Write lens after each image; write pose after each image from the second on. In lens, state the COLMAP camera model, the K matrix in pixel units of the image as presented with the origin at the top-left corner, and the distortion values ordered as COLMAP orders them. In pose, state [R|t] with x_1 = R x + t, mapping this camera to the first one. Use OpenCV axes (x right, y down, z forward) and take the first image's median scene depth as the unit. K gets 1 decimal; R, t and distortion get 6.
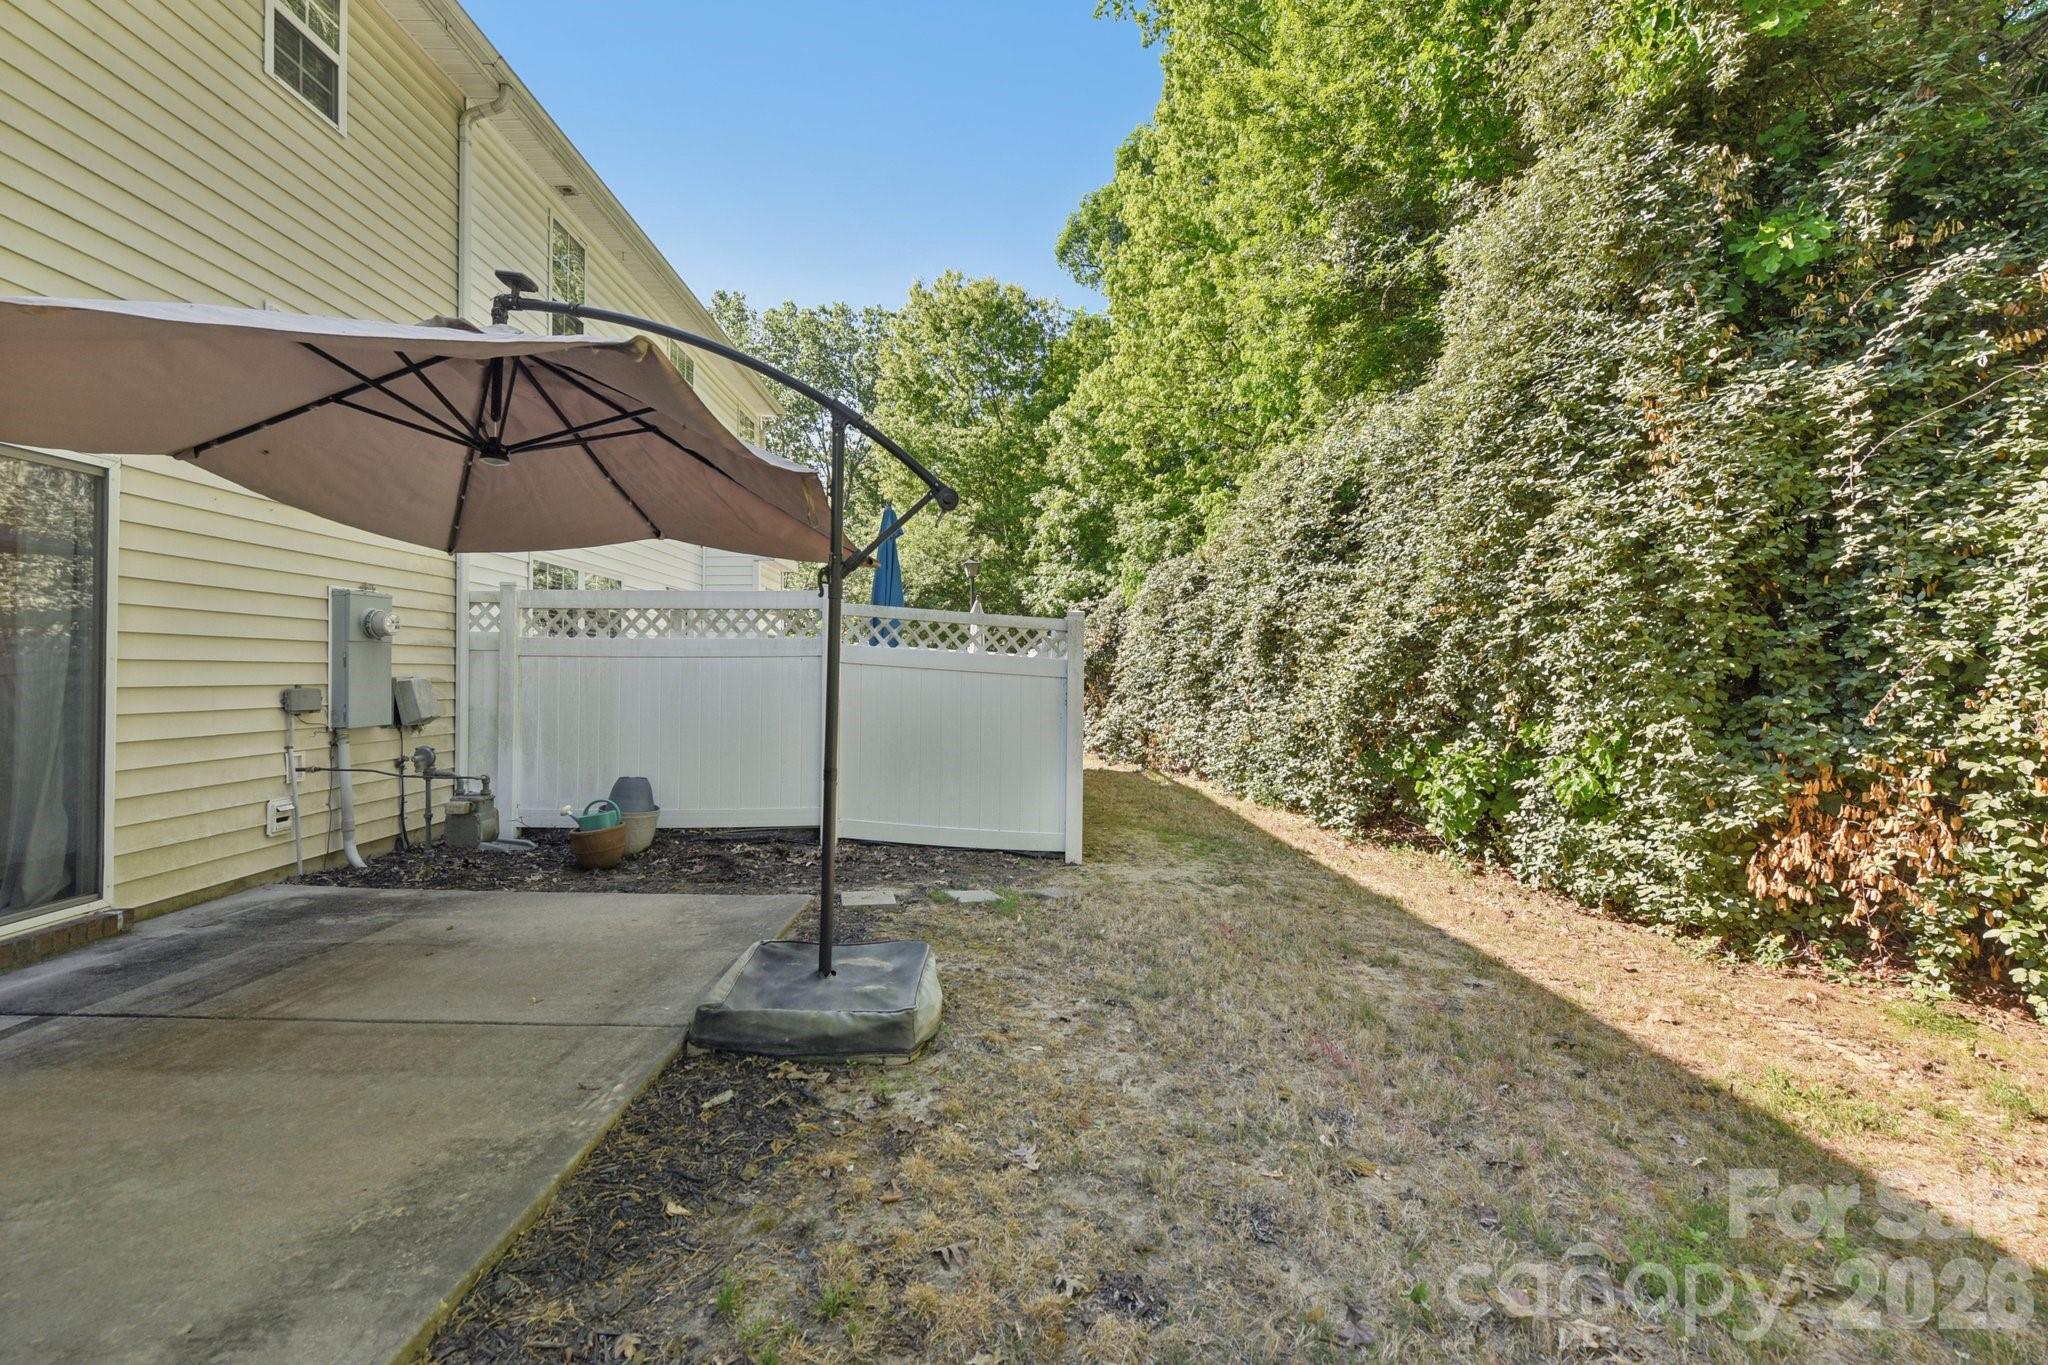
lens RADIAL K [[822.3, 0, 1046.5], [0, 822.3, 669.0], [0, 0, 1]] dist [-0.014605, 0.000769]
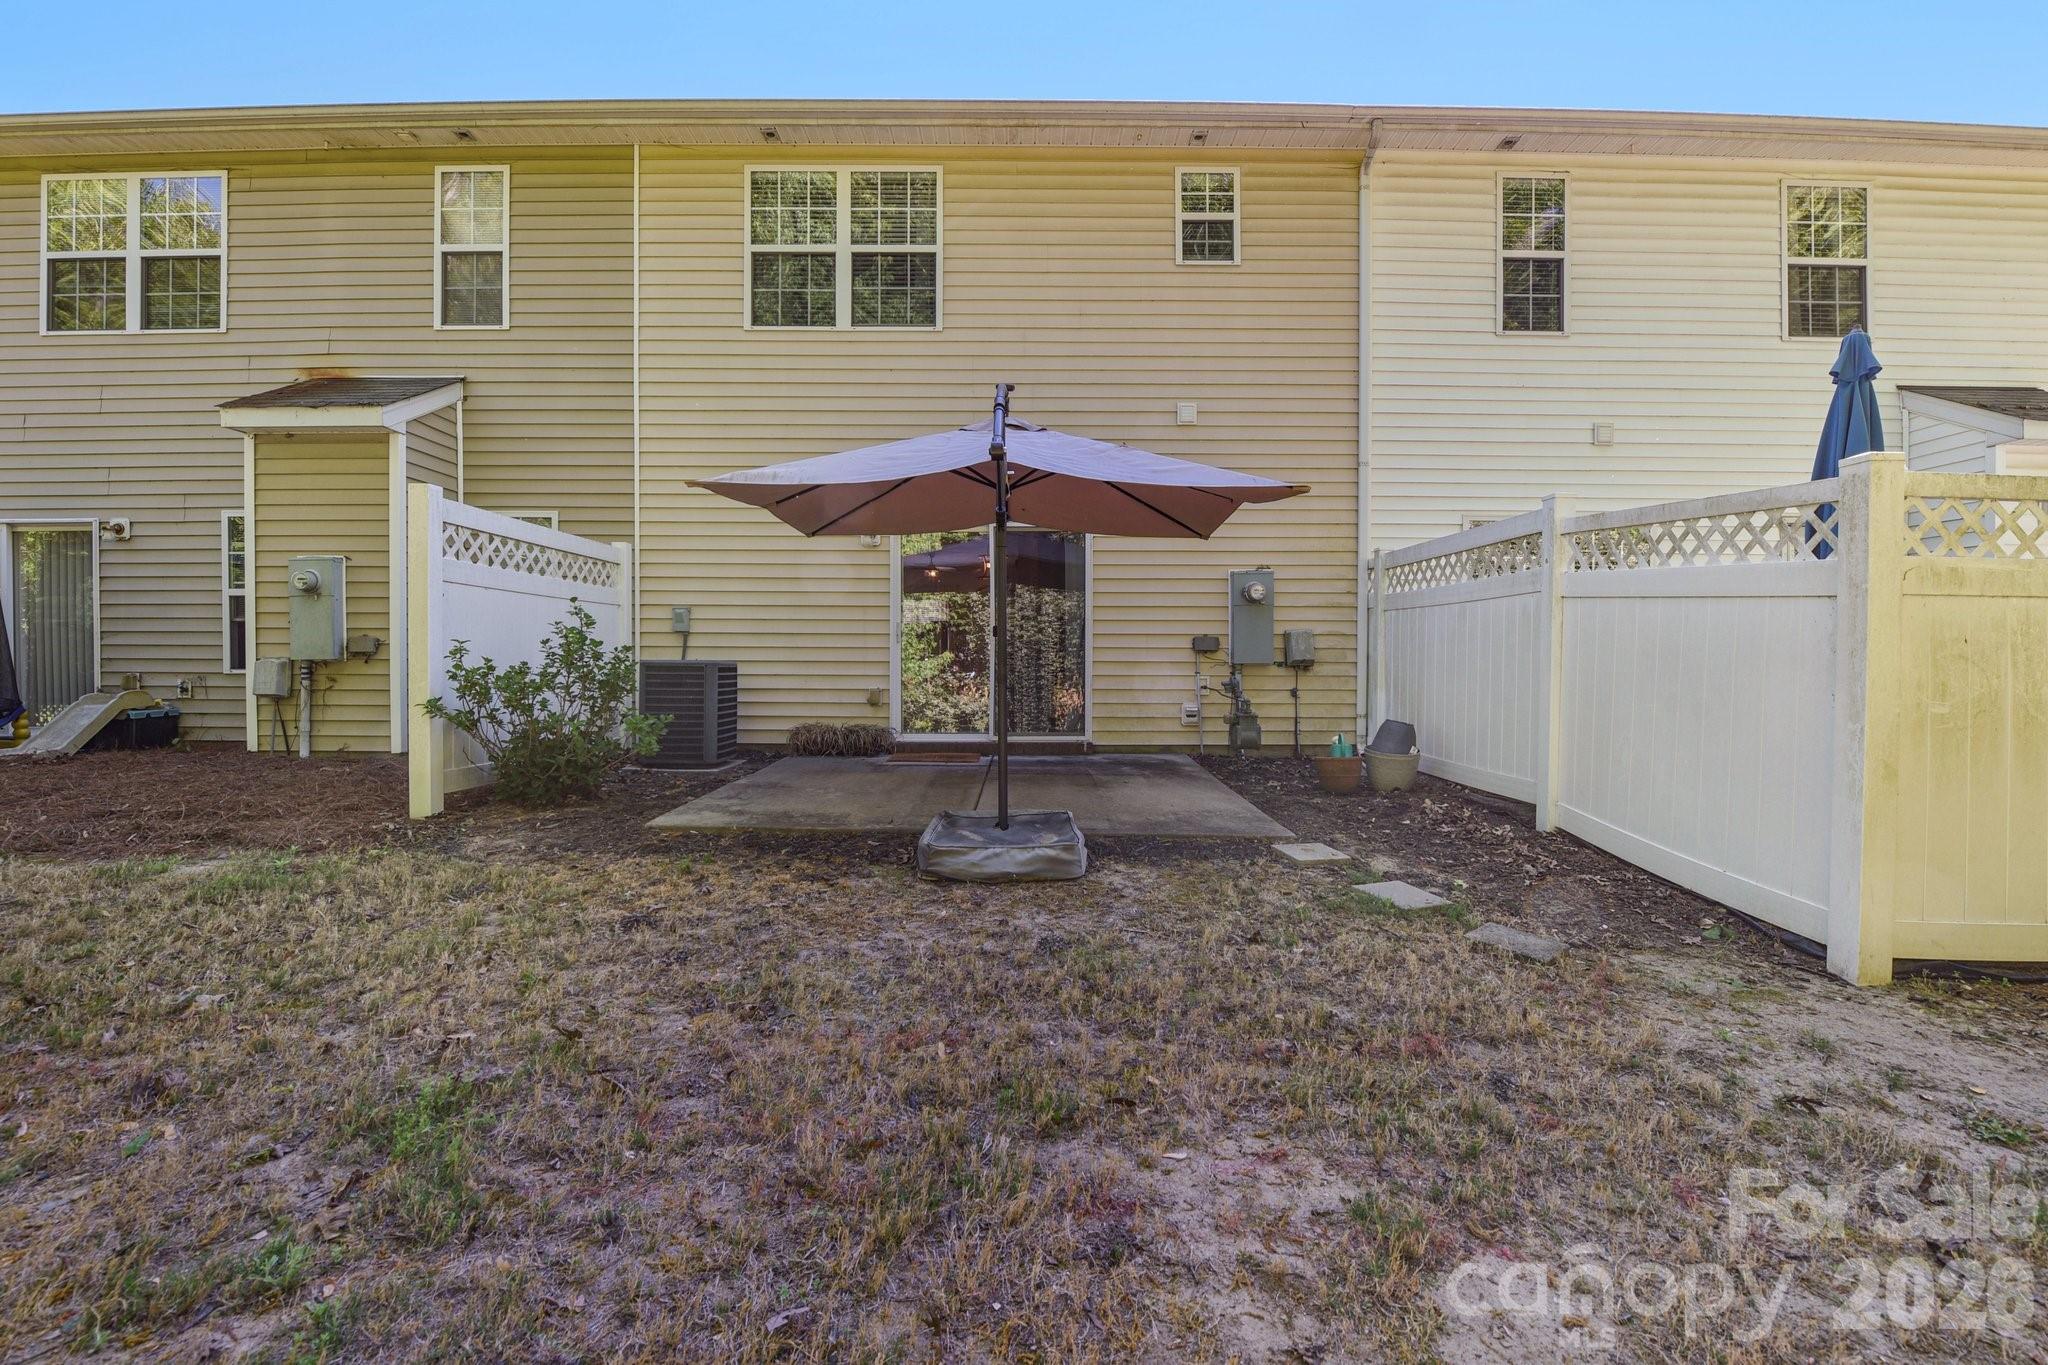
lens RADIAL K [[822.3, 0, 1031.3], [0, 822.3, 672.2], [0, 0, 1]] dist [-0.014605, 0.000769]
pose [[-0.030864, 0.024996, -0.999211, 0.713203], [0.005707, 0.999675, 0.024831, 0.052341], [0.999507, -0.004936, -0.030996, 0.715703]]
